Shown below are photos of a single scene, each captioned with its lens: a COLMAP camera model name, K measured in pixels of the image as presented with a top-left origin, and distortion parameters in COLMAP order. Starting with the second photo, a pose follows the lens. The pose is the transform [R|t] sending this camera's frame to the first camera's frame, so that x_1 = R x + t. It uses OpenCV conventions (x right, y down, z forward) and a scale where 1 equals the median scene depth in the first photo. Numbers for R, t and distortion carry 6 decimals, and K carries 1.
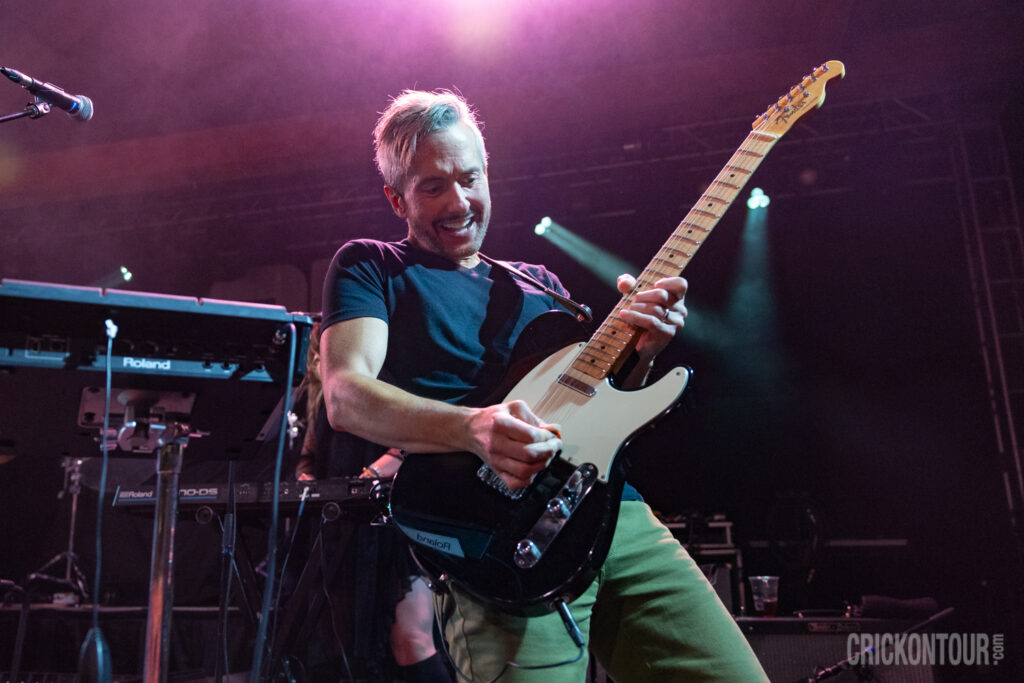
lens RADIAL K [[1353.6, 0, 512.0], [0, 1353.6, 341.5], [0, 0, 1]] dist [-0.087859, 0.002872]
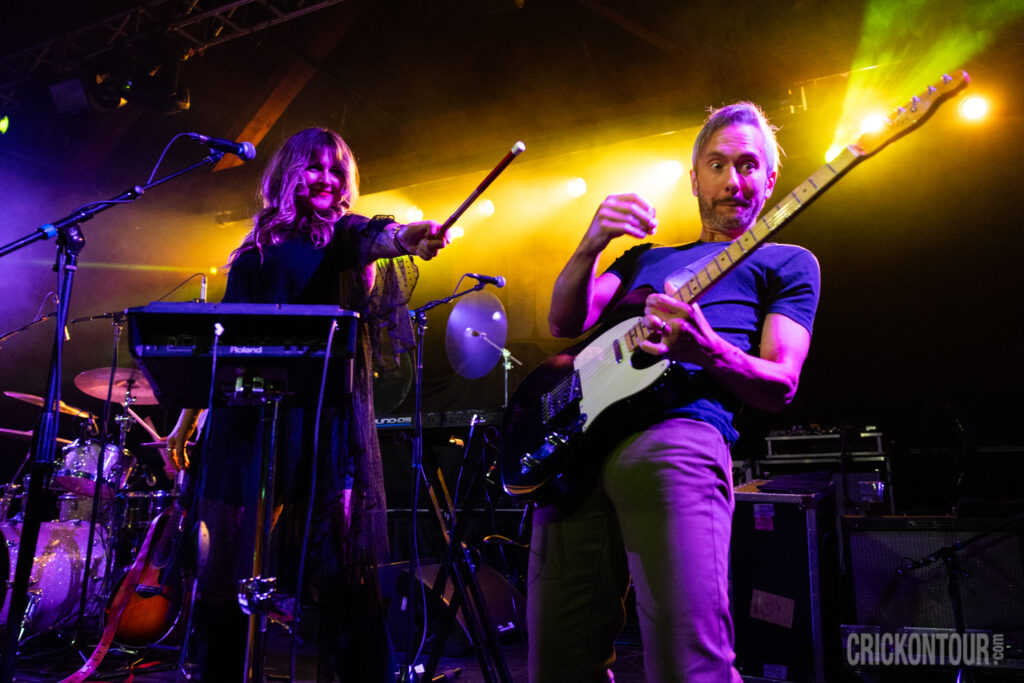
lens RADIAL K [[1353.6, 0, 512.0], [0, 1353.6, 341.5], [0, 0, 1]] dist [-0.087859, 0.002872]
pose [[0.957442, -0.036308, -0.286332, 0.439717], [0.056774, 0.996366, 0.063497, -0.070479], [0.282986, -0.077050, 0.956024, -0.360264]]
